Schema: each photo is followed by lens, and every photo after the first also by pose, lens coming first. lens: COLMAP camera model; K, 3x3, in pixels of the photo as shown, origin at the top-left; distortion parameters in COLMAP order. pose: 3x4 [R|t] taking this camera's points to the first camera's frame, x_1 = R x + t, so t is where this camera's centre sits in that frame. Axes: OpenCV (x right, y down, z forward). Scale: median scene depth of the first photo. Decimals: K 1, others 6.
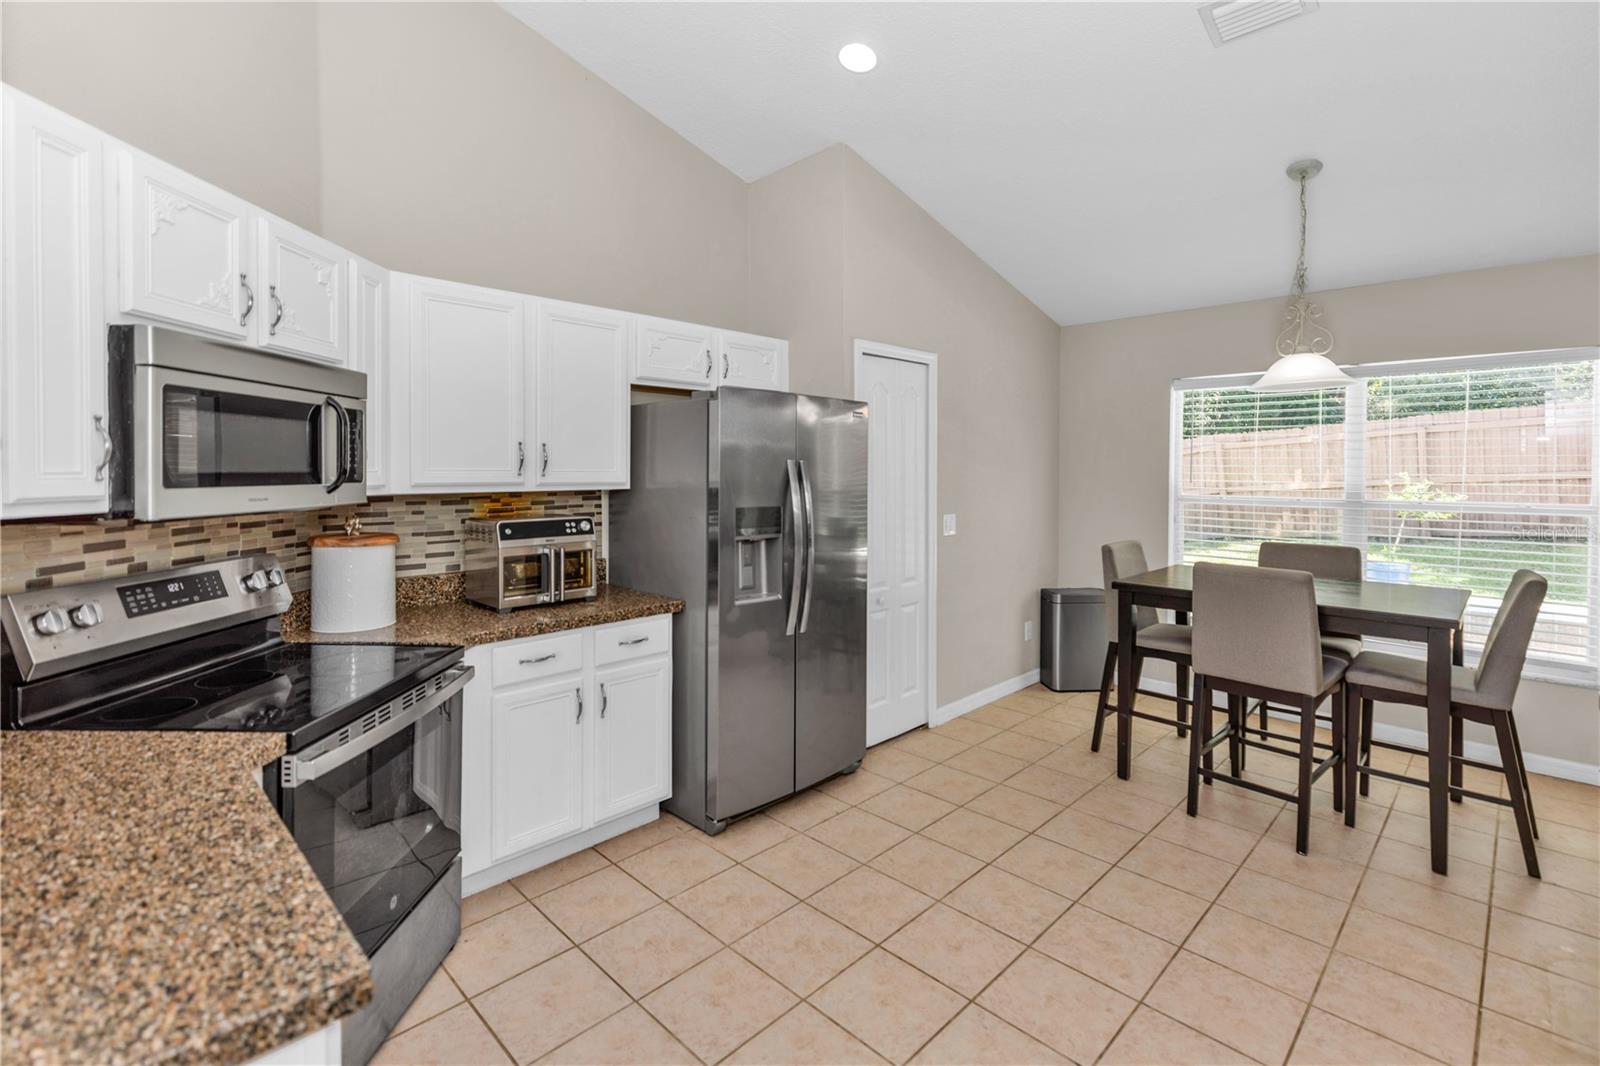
lens RADIAL K [[725.8, 0, 797.0], [0, 725.8, 479.1], [0, 0, 1]] dist [0.000510, -0.000108]
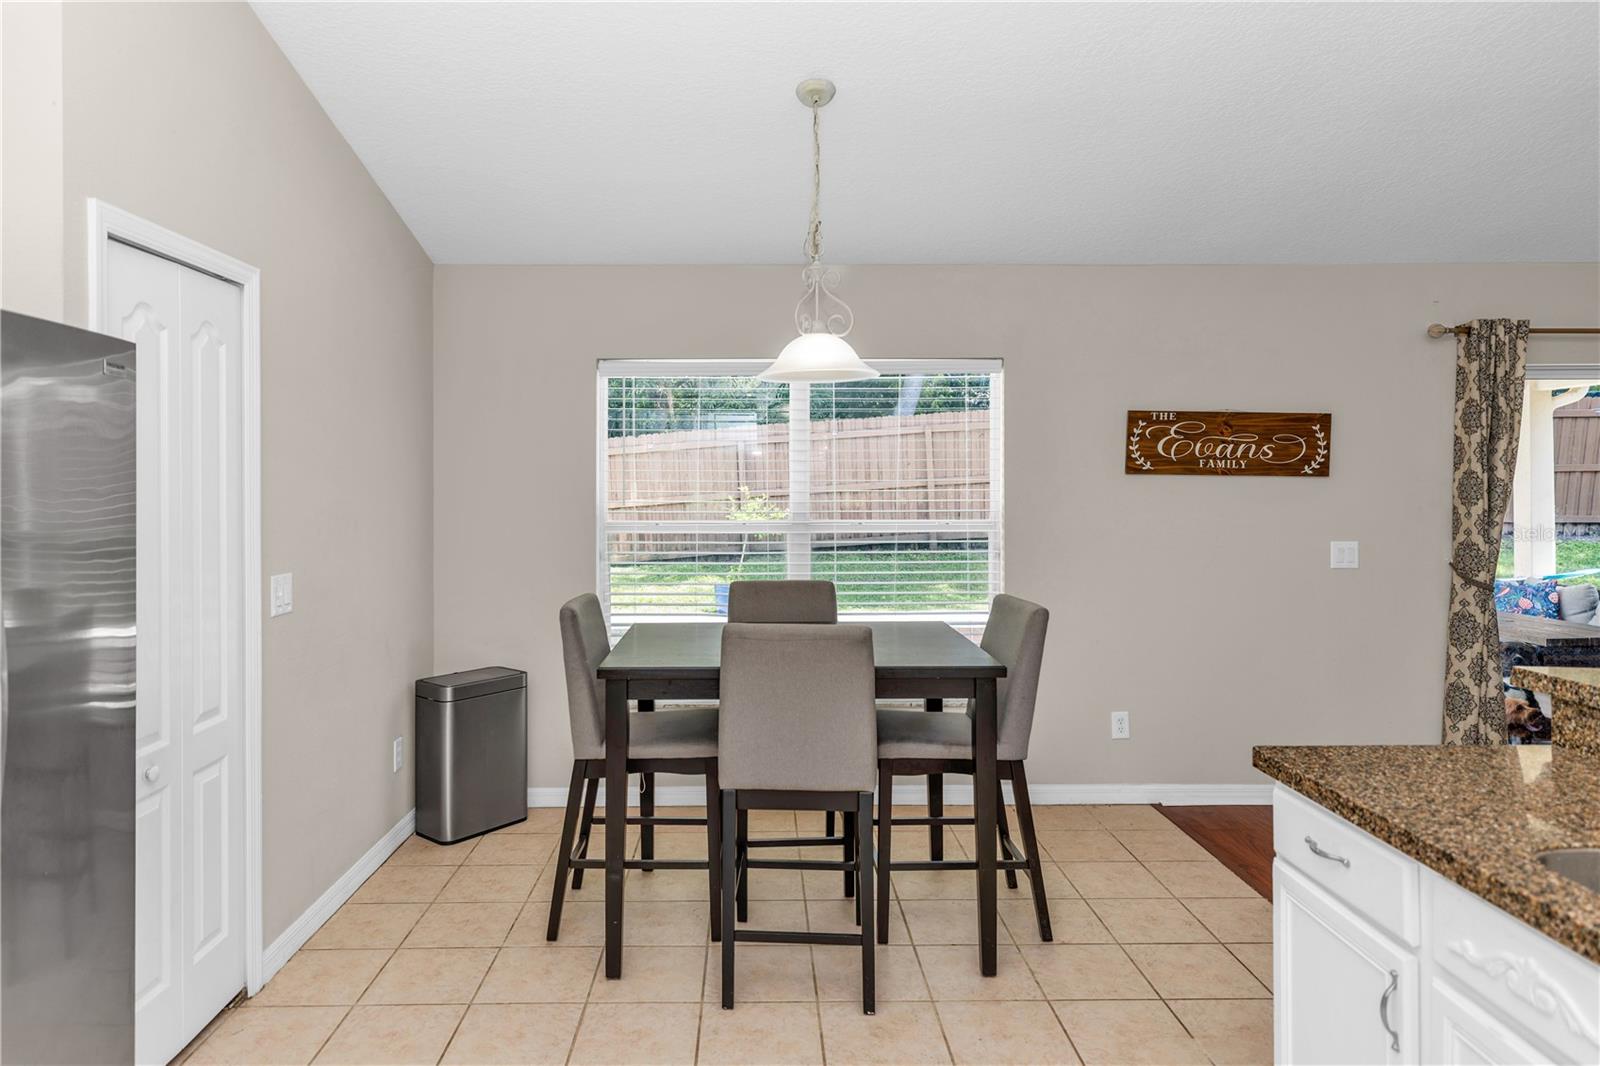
lens RADIAL K [[996.8, 0, 796.4], [0, 996.8, 487.5], [0, 0, 1]] dist [0.037243, -0.001609]
pose [[0.708271, -0.007725, 0.705898, -0.047275], [0.014515, 0.999888, -0.003623, -0.007400], [-0.705791, 0.012812, 0.708304, 0.223461]]
